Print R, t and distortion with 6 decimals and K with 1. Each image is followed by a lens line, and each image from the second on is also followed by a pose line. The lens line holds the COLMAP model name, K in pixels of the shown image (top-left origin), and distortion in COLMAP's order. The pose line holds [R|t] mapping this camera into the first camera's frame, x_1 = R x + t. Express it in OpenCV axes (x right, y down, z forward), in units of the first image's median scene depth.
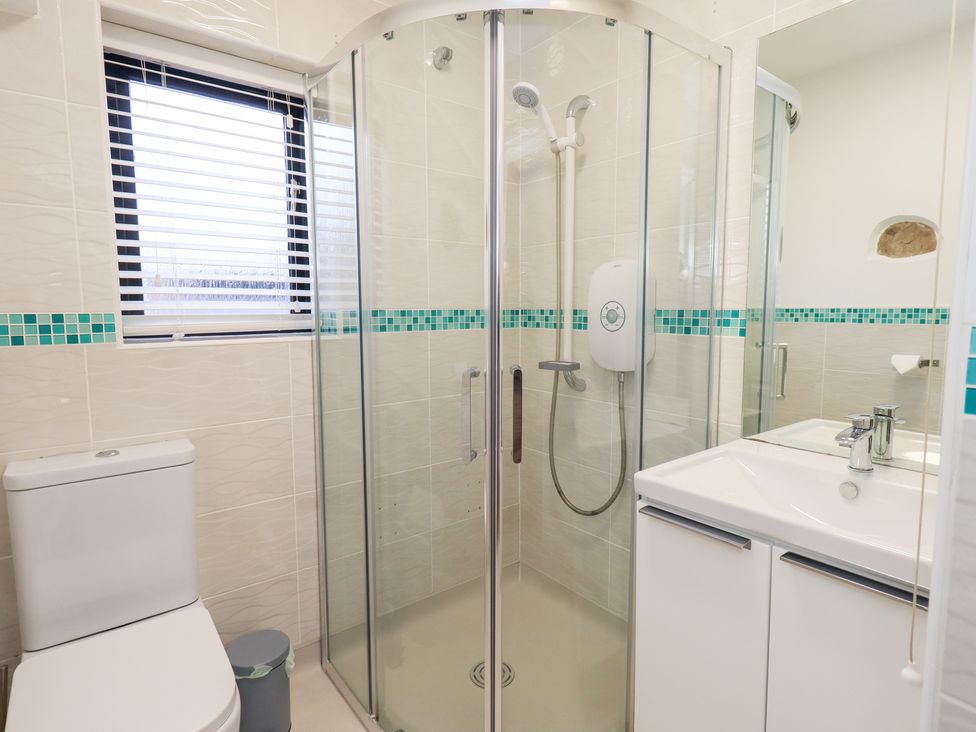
lens RADIAL K [[522.0, 0, 492.3], [0, 522.0, 357.8], [0, 0, 1]] dist [-0.001105, -0.001223]
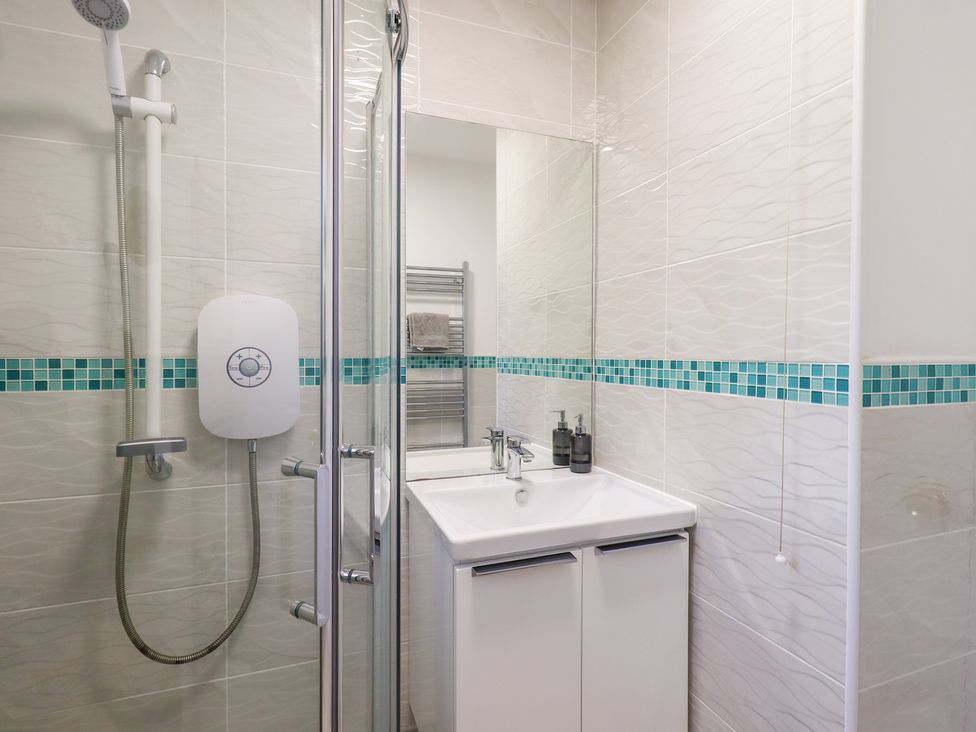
lens RADIAL K [[522.0, 0, 492.3], [0, 522.0, 357.8], [0, 0, 1]] dist [-0.001105, -0.001223]
pose [[0.299671, -0.004764, 0.954031, -0.389087], [0.090200, 0.995650, -0.023361, -0.043843], [-0.949769, 0.093054, 0.298797, 0.440154]]
